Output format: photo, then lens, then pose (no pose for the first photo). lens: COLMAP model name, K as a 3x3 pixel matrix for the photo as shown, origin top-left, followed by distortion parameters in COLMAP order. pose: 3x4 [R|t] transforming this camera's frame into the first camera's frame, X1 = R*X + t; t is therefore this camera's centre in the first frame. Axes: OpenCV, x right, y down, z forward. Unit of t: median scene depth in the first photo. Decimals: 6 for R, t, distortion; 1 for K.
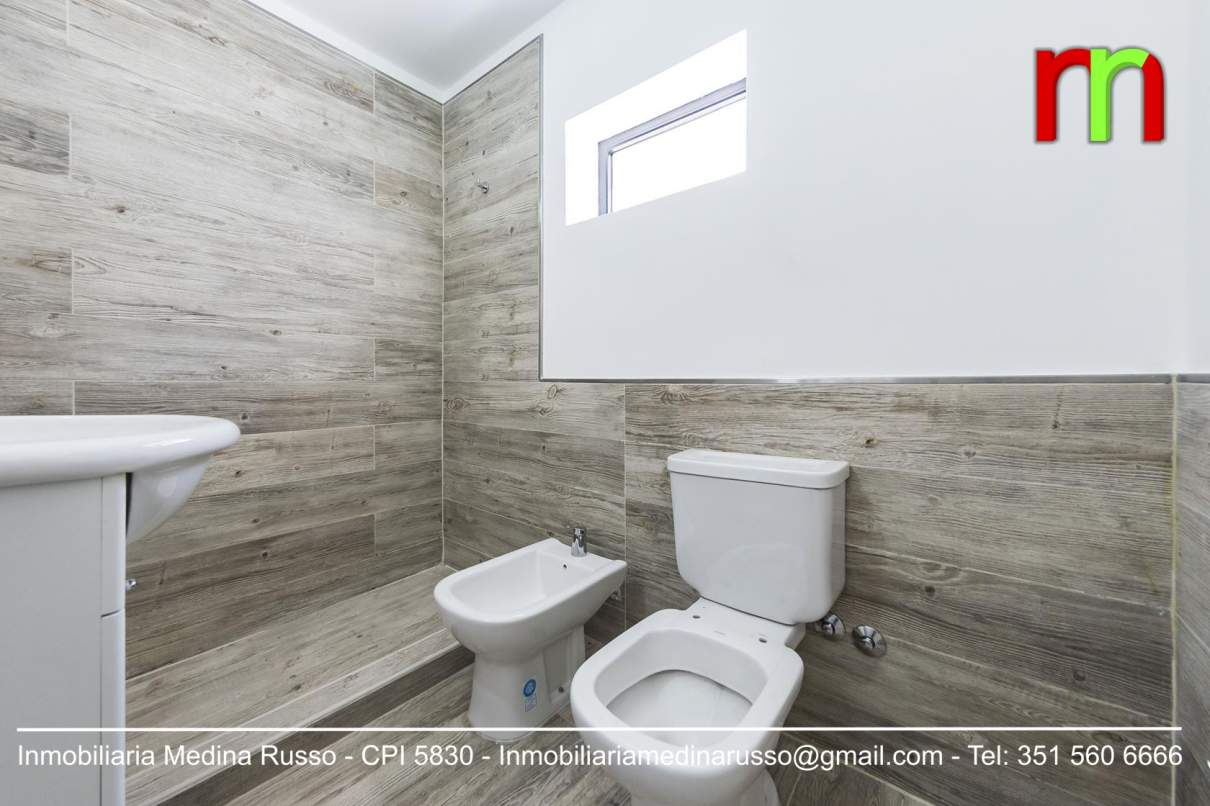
lens RADIAL K [[434.5, 0, 603.4], [0, 434.5, 386.6], [0, 0, 1]] dist [-0.000178, 0.000017]
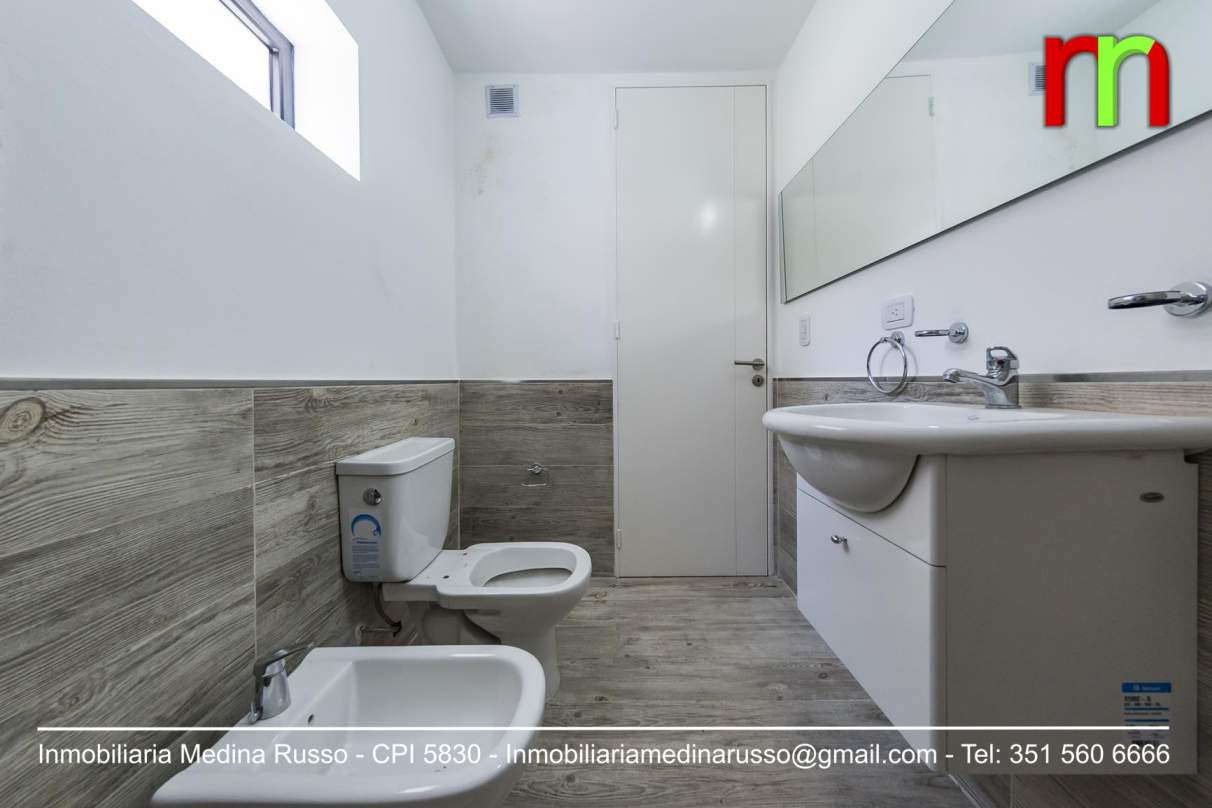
lens RADIAL K [[435.3, 0, 604.4], [0, 435.3, 387.6], [0, 0, 1]] dist [-0.000178, 0.000017]
pose [[-0.619851, -0.012069, 0.784627, -1.519148], [0.012005, 0.999619, 0.024860, -0.035371], [-0.784628, 0.024829, -0.619470, 2.104393]]
